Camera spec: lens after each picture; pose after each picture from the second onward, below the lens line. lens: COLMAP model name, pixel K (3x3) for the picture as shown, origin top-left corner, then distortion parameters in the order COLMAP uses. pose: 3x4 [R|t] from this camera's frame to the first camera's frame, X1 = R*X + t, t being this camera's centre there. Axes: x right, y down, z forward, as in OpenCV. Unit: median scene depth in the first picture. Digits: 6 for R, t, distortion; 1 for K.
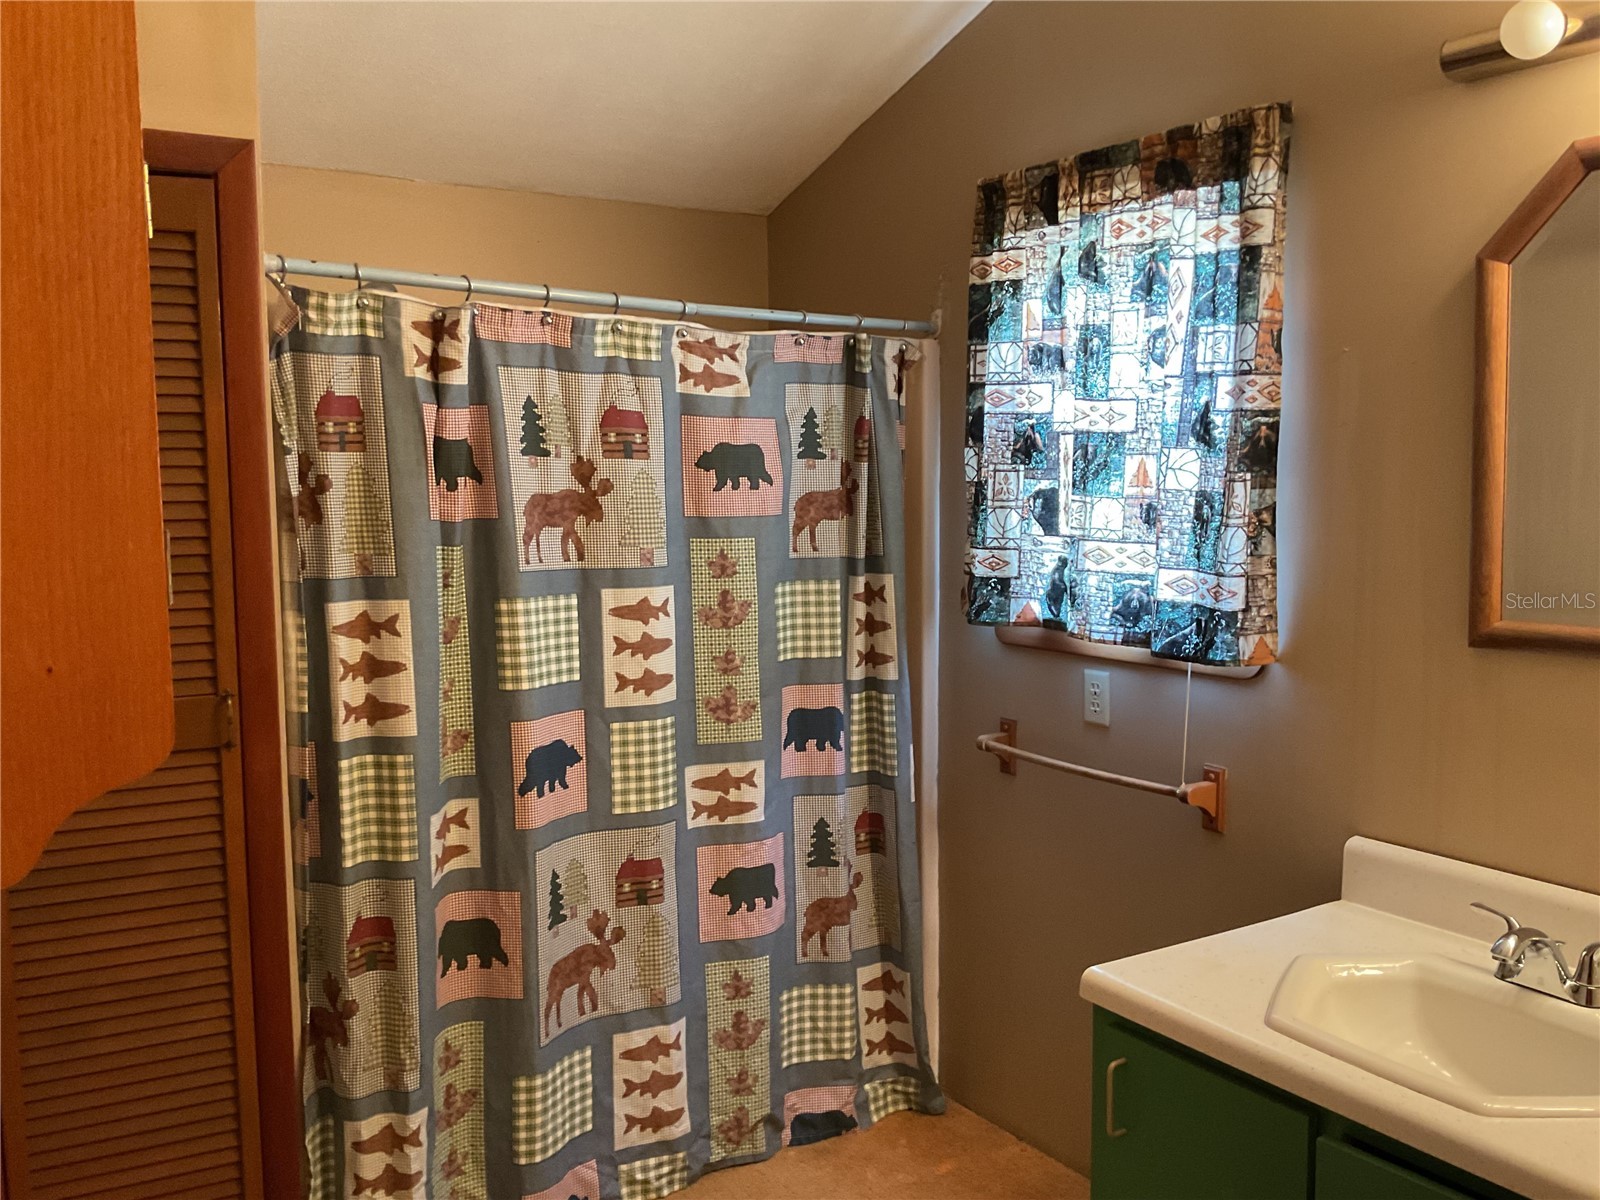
lens RADIAL K [[1347.4, 0, 800.0], [0, 1347.4, 600.0], [0, 0, 1]] dist [0.117170, -0.201418]
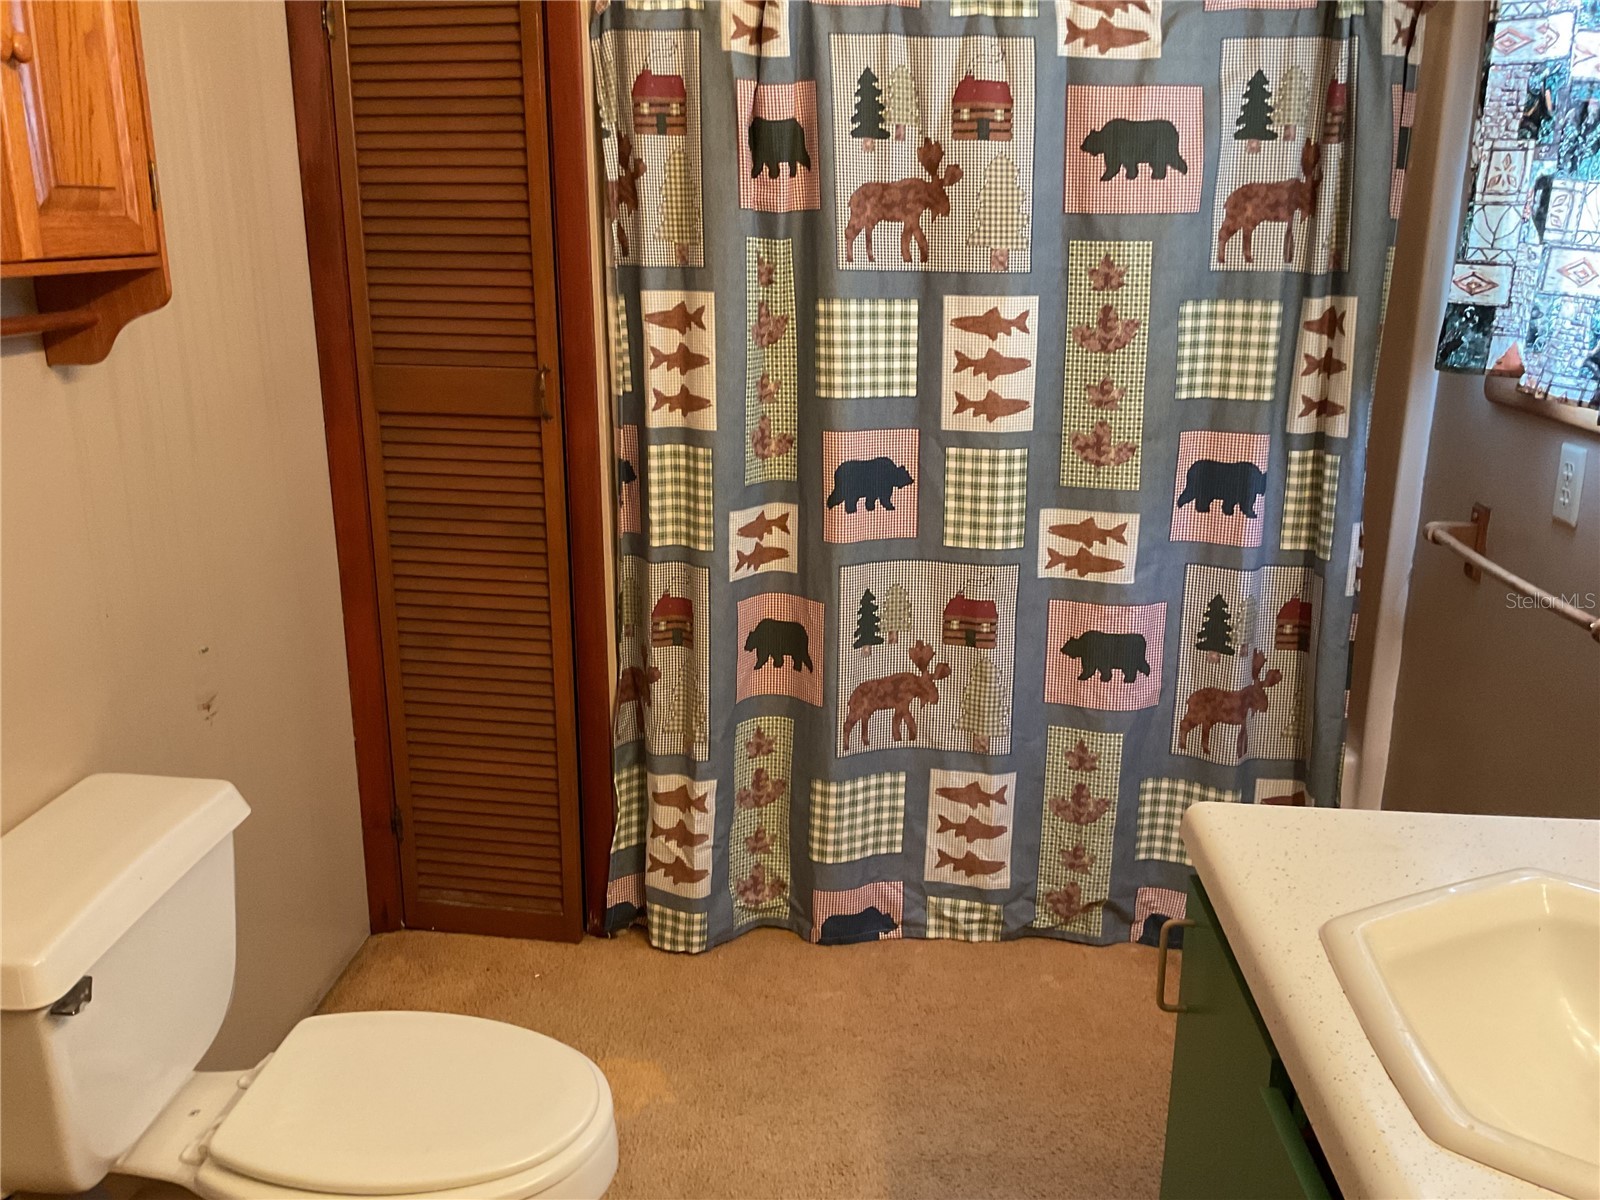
lens RADIAL K [[1343.2, 0, 787.5], [0, 1343.2, 604.8], [0, 0, 1]] dist [0.120471, -0.223348]
pose [[0.787151, 0.175419, -0.591288, 0.328277], [-0.065589, 0.977072, 0.202556, 0.017009], [0.613263, -0.120661, 0.780608, 0.201173]]
